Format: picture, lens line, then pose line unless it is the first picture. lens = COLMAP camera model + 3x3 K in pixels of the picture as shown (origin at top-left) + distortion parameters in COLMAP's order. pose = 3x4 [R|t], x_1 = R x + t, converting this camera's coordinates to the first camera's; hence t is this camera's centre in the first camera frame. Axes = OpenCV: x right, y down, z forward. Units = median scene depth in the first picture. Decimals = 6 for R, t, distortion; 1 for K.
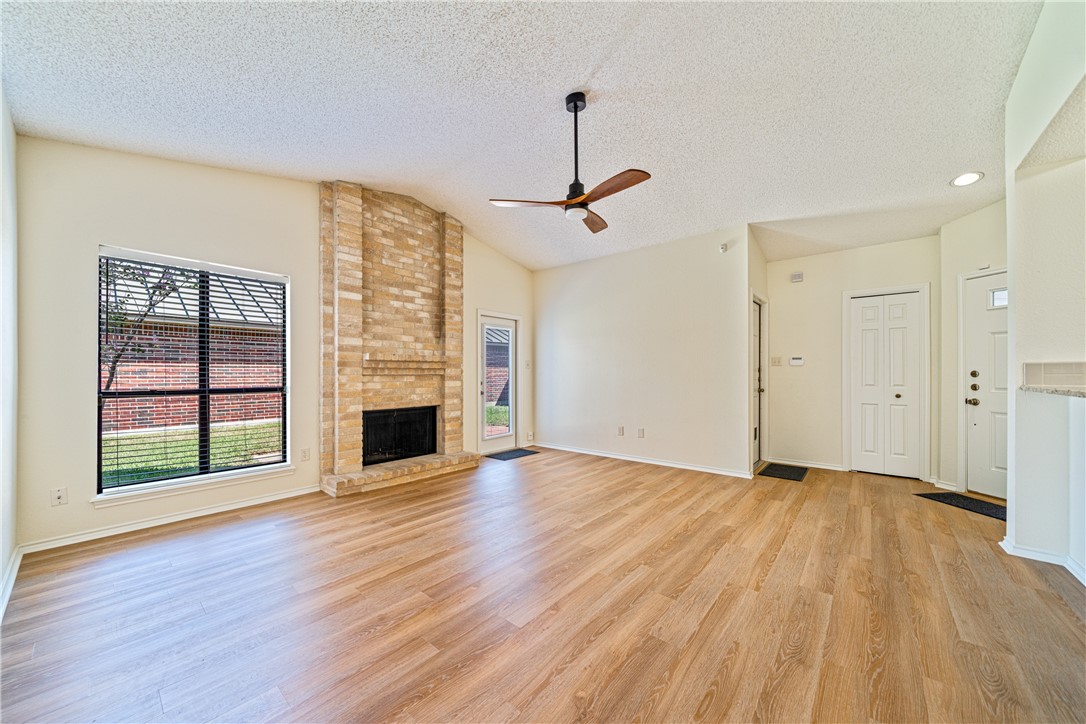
lens RADIAL K [[389.4, 0, 537.1], [0, 389.4, 370.6], [0, 0, 1]] dist [-0.000228, 0.000129]
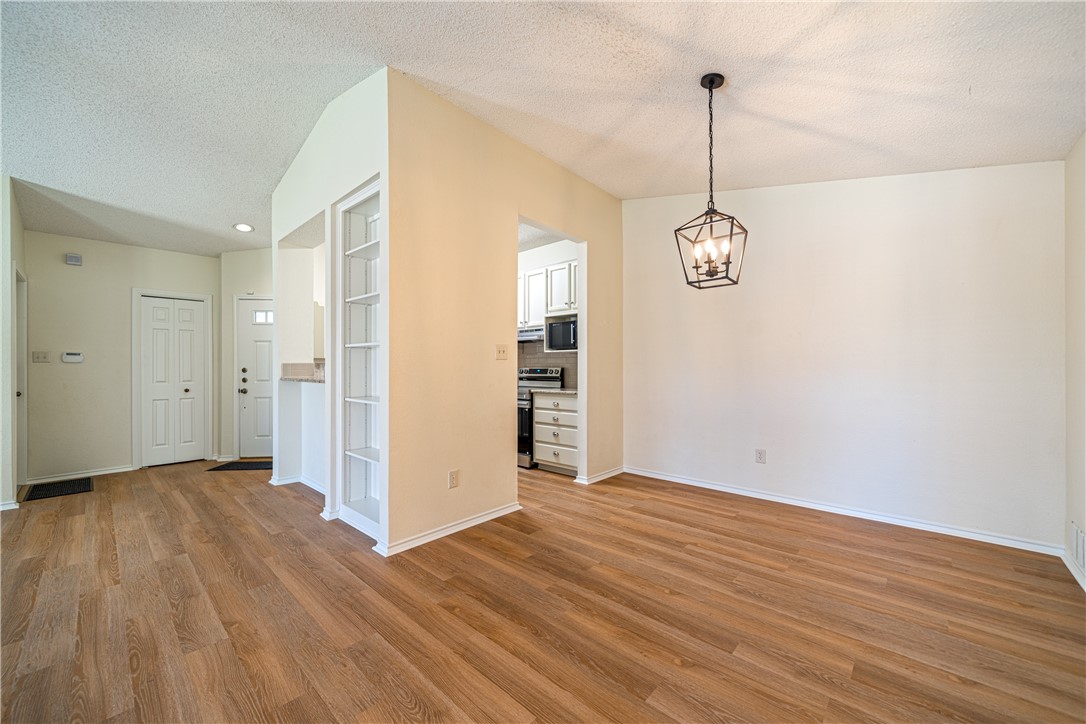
lens RADIAL K [[414.0, 0, 544.6], [0, 414.0, 367.1], [0, 0, 1]] dist [-0.000912, 0.000136]
pose [[0.033711, 0.000046, 0.999432, -0.267996], [0.000685, 1.000000, -0.000069, -0.001888], [-0.999431, 0.000687, 0.033711, -0.087456]]
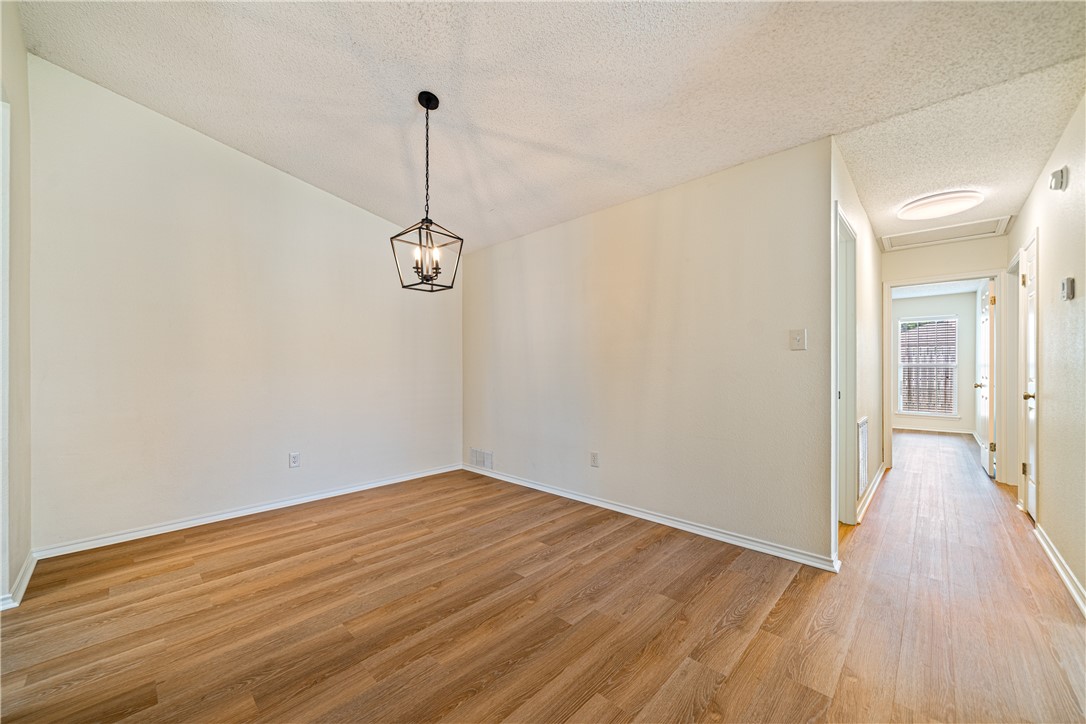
lens RADIAL K [[407.7, 0, 537.9], [0, 407.7, 368.1], [0, 0, 1]] dist [-0.003490, -0.000172]
pose [[-0.998154, 0.000701, 0.060731, 0.132061], [0.000634, 0.999999, -0.001127, 0.003977], [-0.060732, -0.001086, -0.998154, 0.319539]]
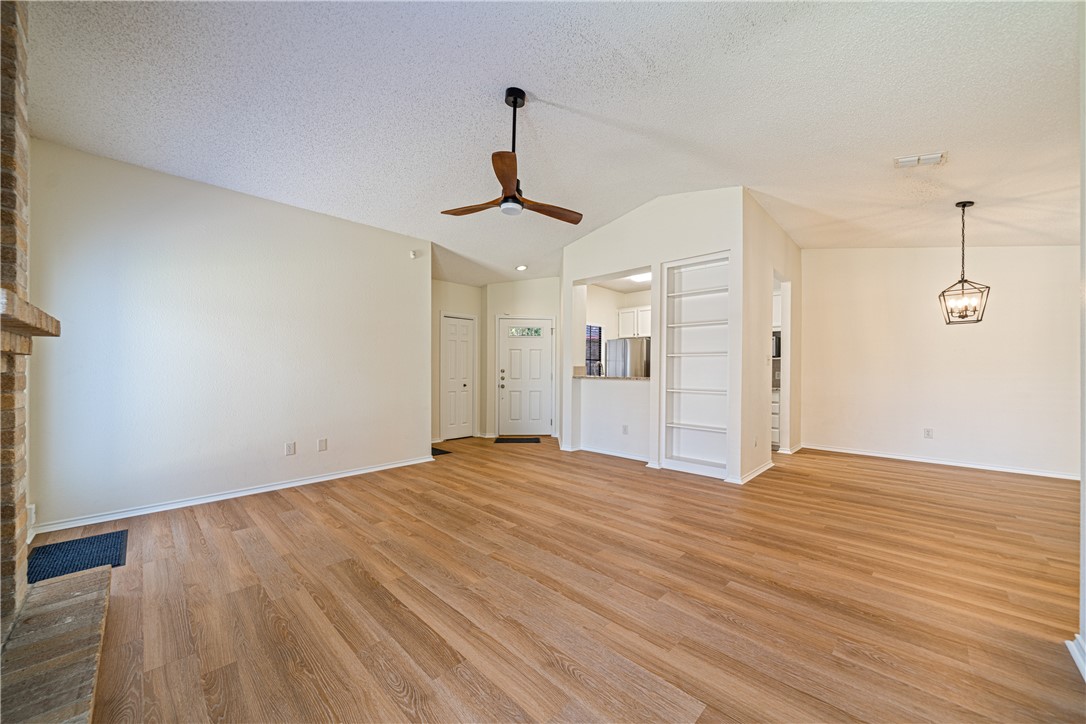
lens RADIAL K [[397.1, 0, 543.1], [0, 397.1, 371.6], [0, 0, 1]] dist [-0.001239, -0.000129]
pose [[0.057549, -0.000937, 0.998342, -0.706373], [-0.008525, 0.999963, 0.001430, 0.006733], [-0.998306, -0.008594, 0.057539, 0.679113]]
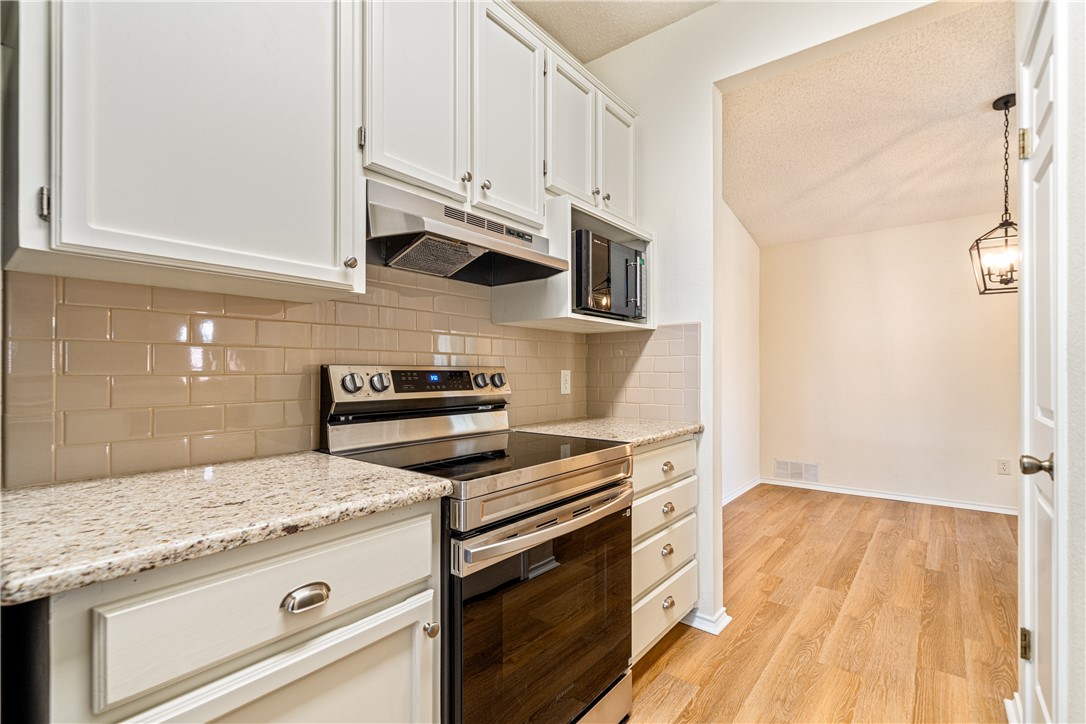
lens RADIAL K [[494.6, 0, 546.0], [0, 494.6, 369.8], [0, 0, 1]] dist [0.014272, 0.000009]
pose [[-0.999285, -0.001874, -0.037766, 1.091375], [-0.001625, 0.999977, -0.006613, 0.007067], [0.037777, -0.006547, -0.999265, 0.442789]]
